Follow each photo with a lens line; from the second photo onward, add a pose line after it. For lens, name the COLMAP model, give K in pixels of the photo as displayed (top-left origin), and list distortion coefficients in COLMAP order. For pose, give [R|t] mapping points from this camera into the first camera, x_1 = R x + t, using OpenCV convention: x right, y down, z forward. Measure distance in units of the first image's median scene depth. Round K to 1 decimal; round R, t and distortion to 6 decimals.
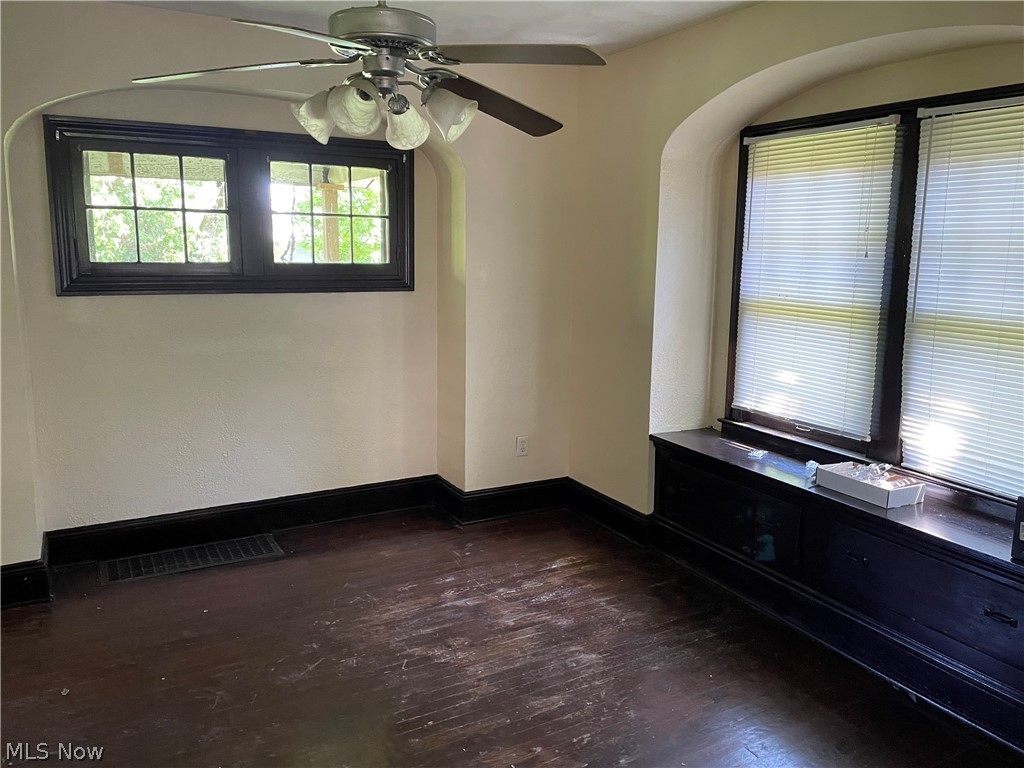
lens RADIAL K [[771.2, 0, 527.6], [0, 771.2, 375.1], [0, 0, 1]] dist [0.061649, -0.089491]
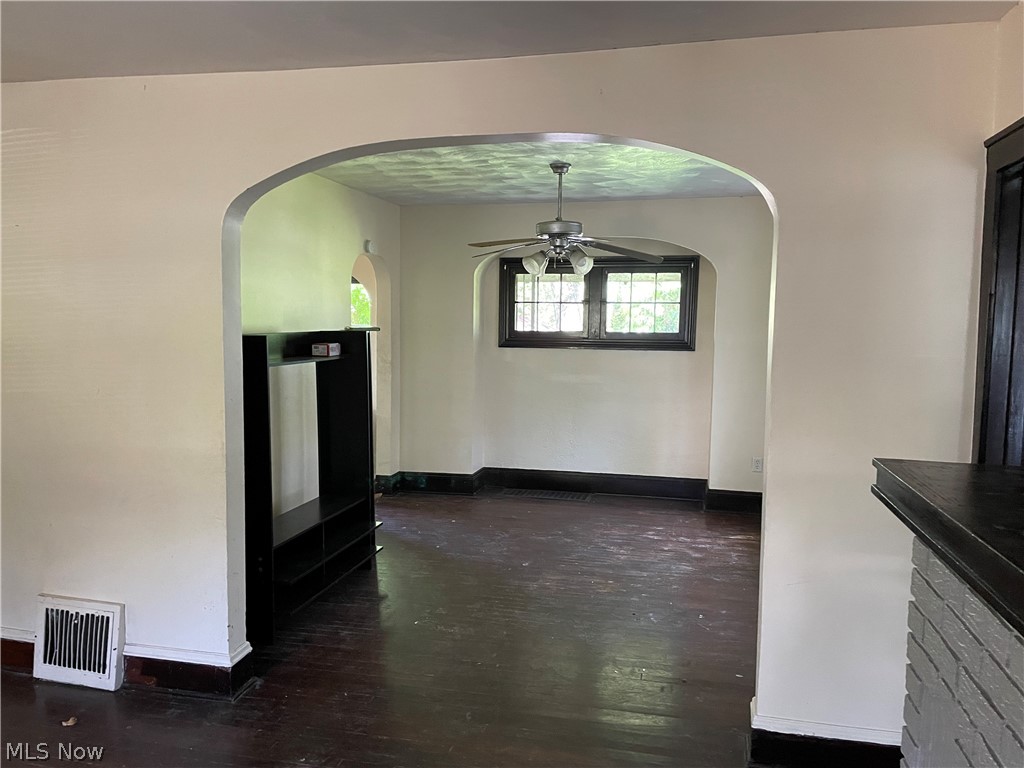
lens RADIAL K [[771.2, 0, 500.2], [0, 771.2, 378.0], [0, 0, 1]] dist [0.061649, -0.089491]
pose [[0.734836, 0.048568, -0.676504, 0.722359], [-0.112577, 0.992331, -0.051042, 0.075513], [0.668837, 0.113666, 0.734668, -0.426074]]
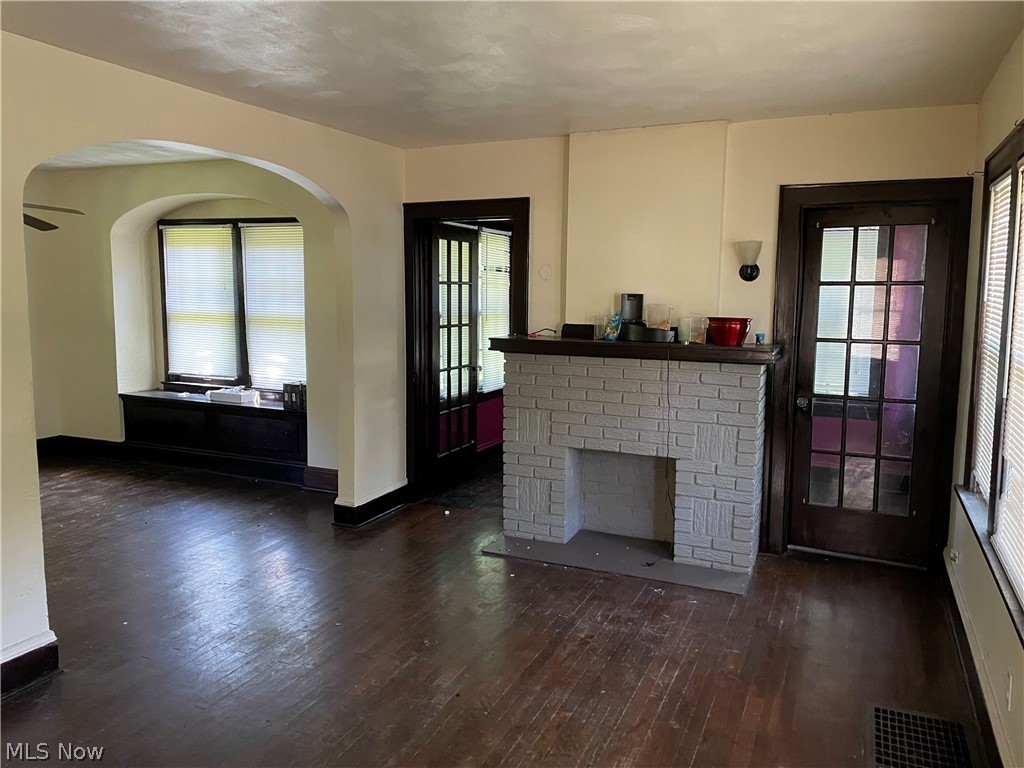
lens RADIAL K [[771.2, 0, 513.9], [0, 771.2, 389.7], [0, 0, 1]] dist [0.061649, -0.089491]
pose [[0.803626, -0.077396, 0.590081, -0.165732], [0.093664, 0.995599, 0.003024, 0.156069], [-0.587718, 0.052839, 0.807338, -0.966656]]
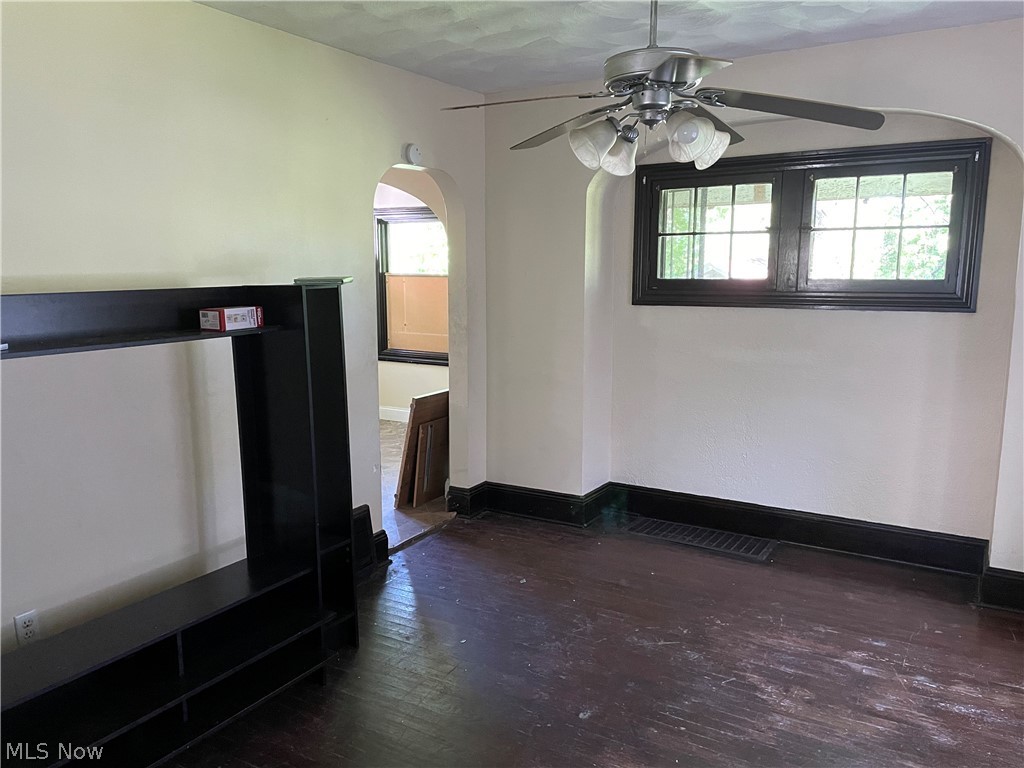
lens RADIAL K [[771.2, 0, 492.7], [0, 771.2, 377.1], [0, 0, 1]] dist [0.061649, -0.089491]
pose [[0.478015, 0.112936, -0.871061, 0.418400], [-0.131715, 0.989703, 0.056037, -0.022798], [0.868420, 0.087945, 0.487968, 0.174430]]
